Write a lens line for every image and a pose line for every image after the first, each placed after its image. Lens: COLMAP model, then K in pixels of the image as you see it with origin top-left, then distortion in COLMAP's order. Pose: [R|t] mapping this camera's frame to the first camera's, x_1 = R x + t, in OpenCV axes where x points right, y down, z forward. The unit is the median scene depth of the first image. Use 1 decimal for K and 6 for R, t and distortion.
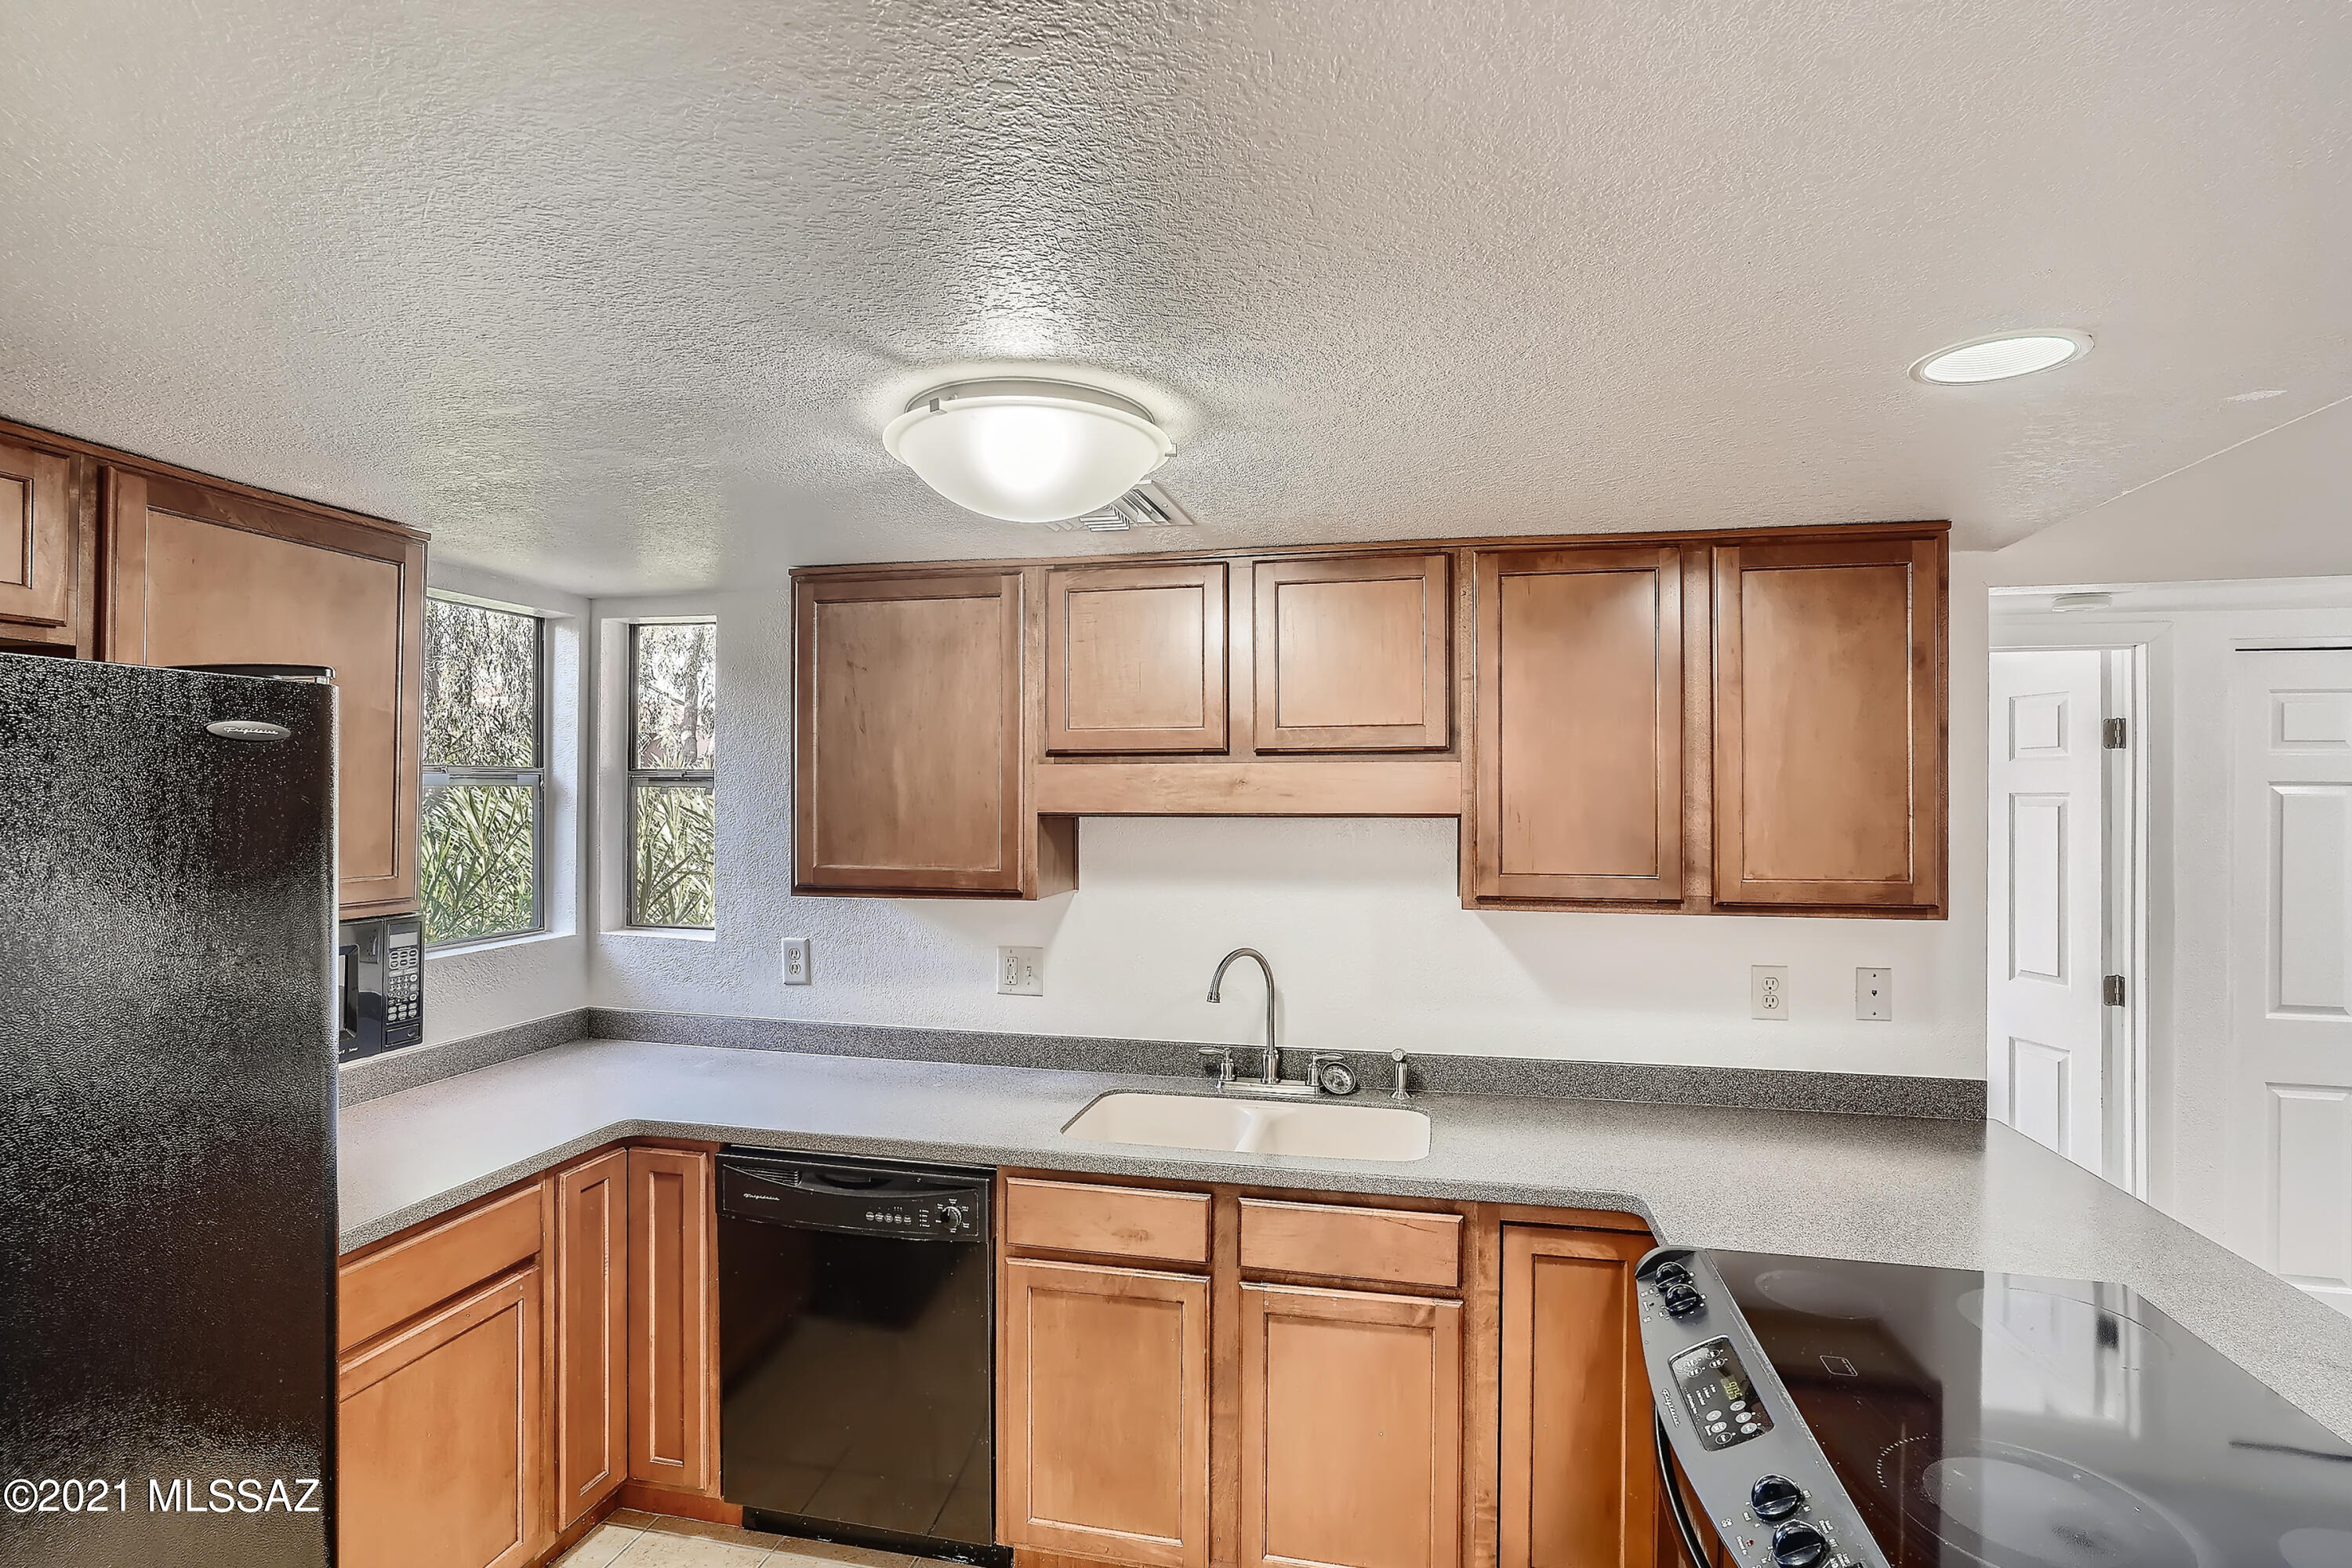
lens RADIAL K [[1185.3, 0, 1183.5], [0, 1185.3, 764.2], [0, 0, 1]] dist [-0.037673, 0.024107]
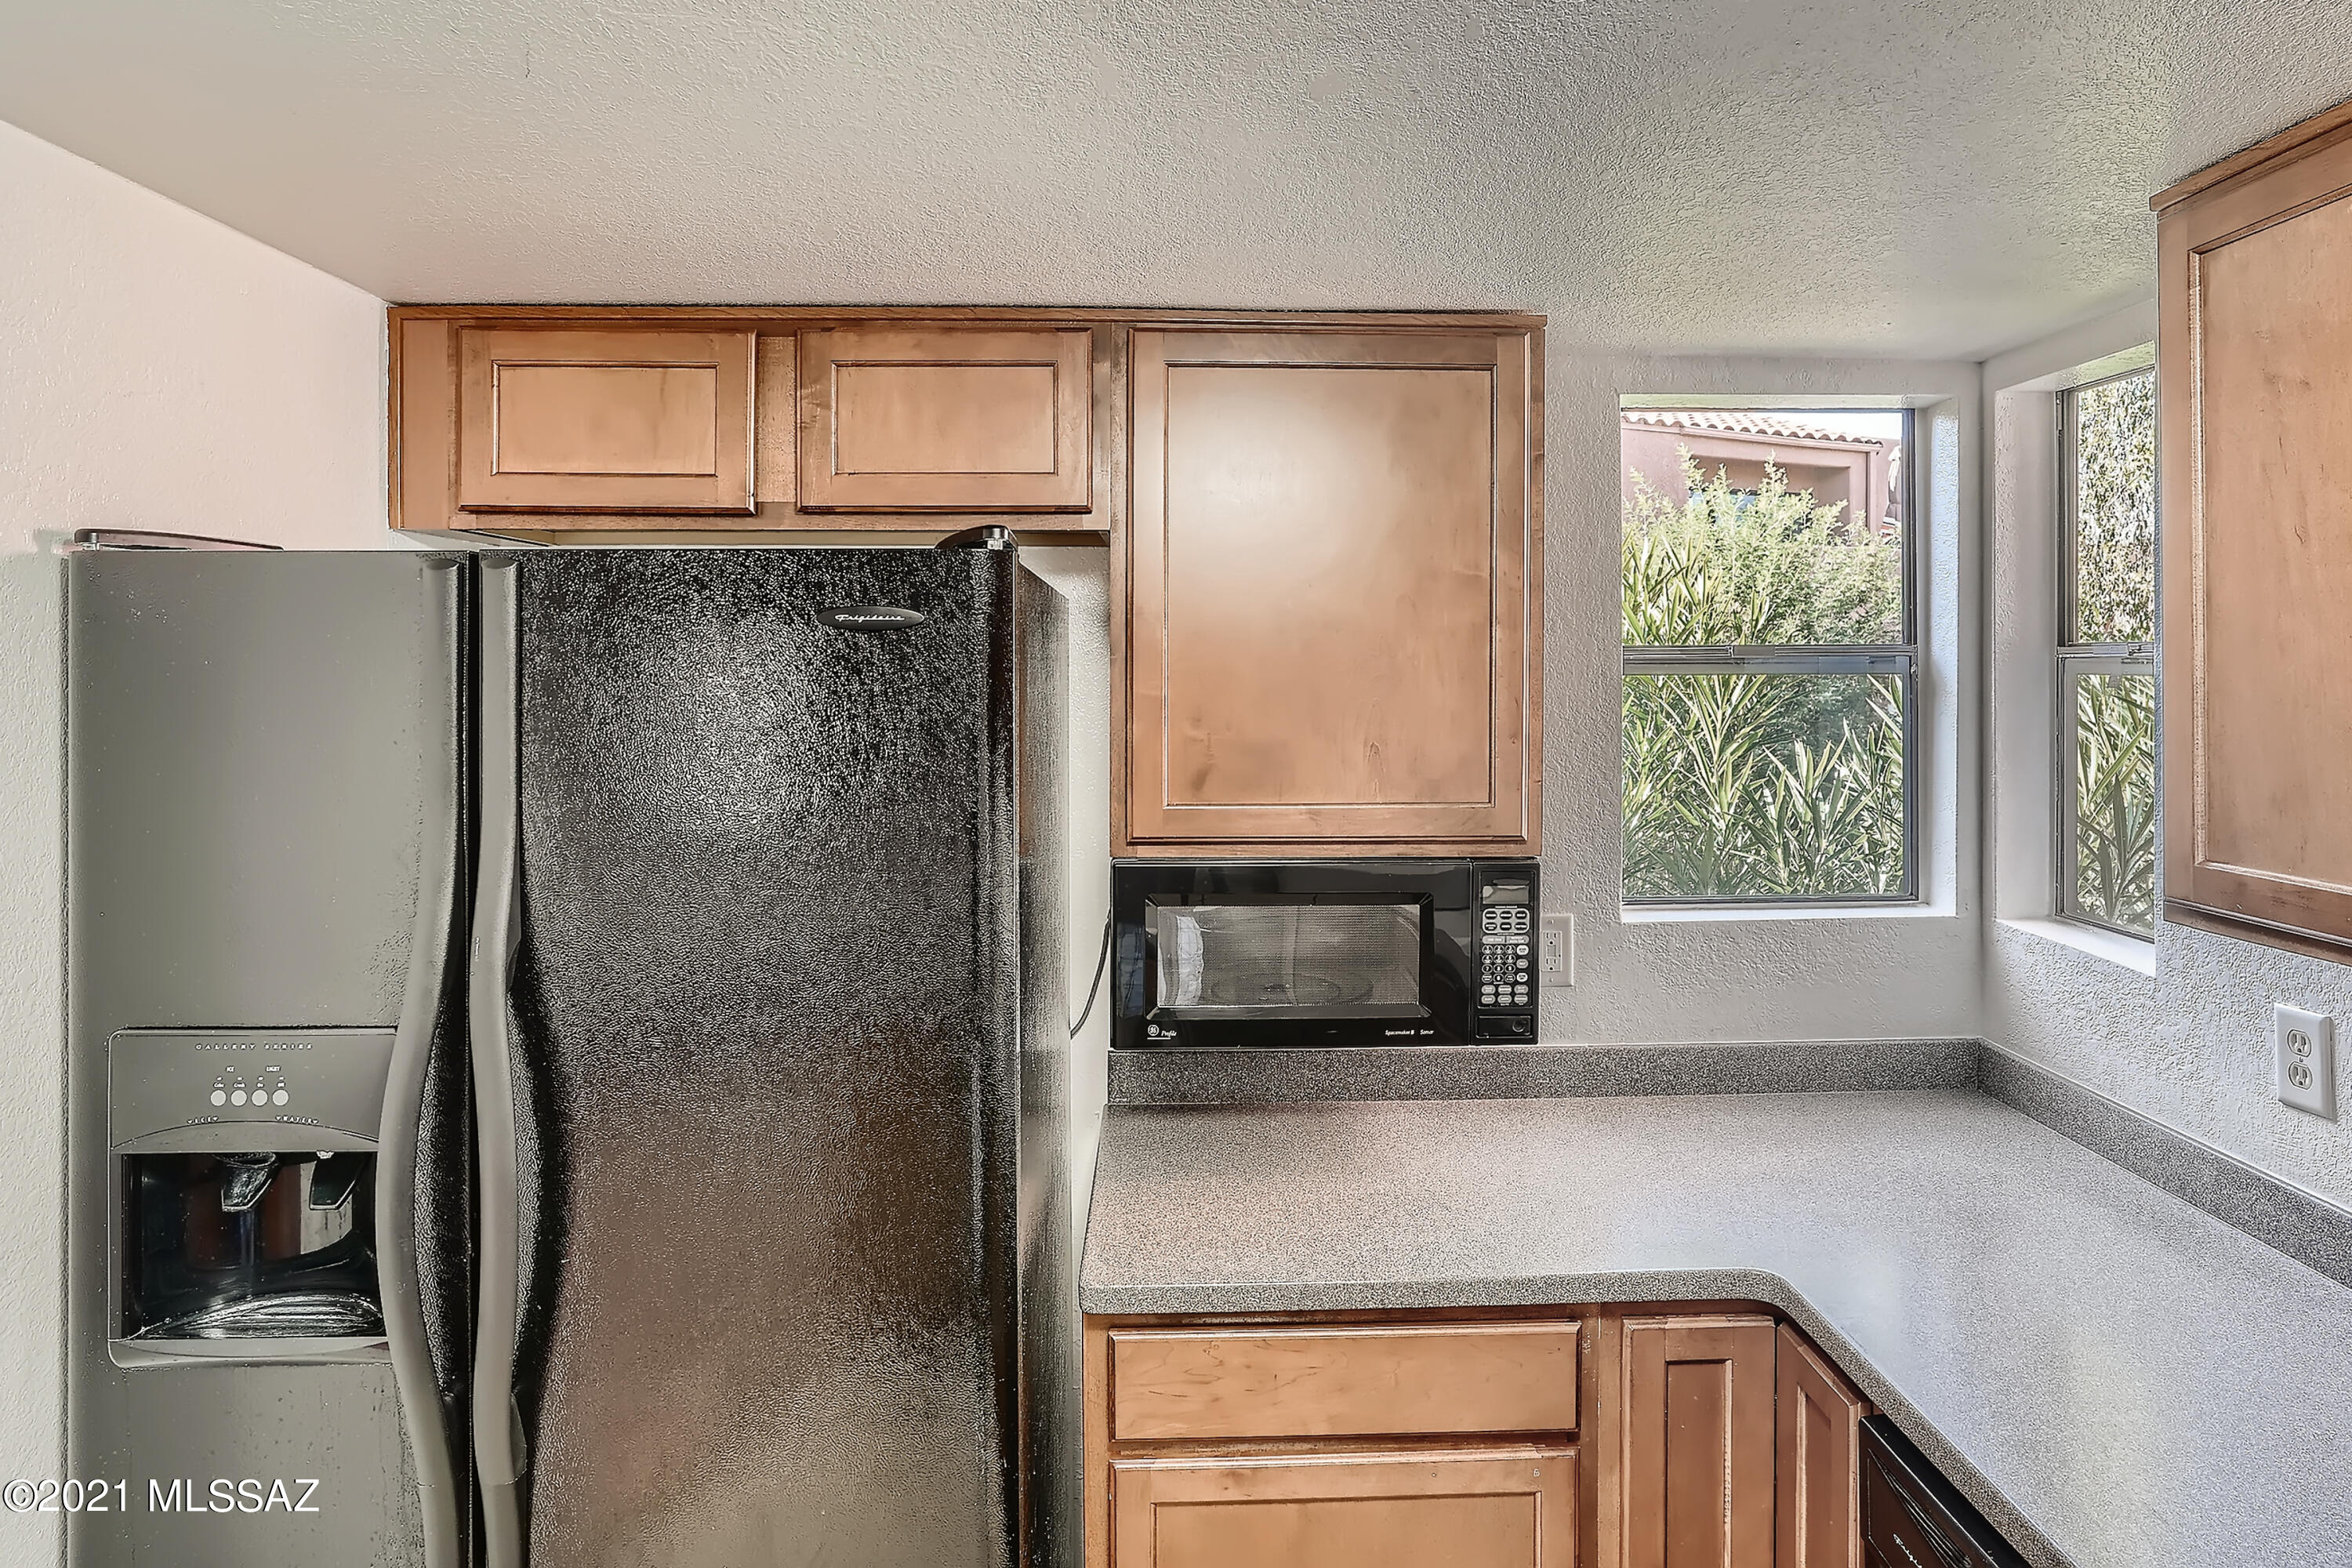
lens RADIAL K [[1352.8, 0, 1184.4], [0, 1352.8, 669.0], [0, 0, 1]] dist [-0.045980, 0.022543]
pose [[0.239628, -0.002019, -0.970863, 0.073698], [0.026029, 0.999652, 0.004346, 0.003708], [0.970516, -0.026312, 0.239597, 0.543858]]
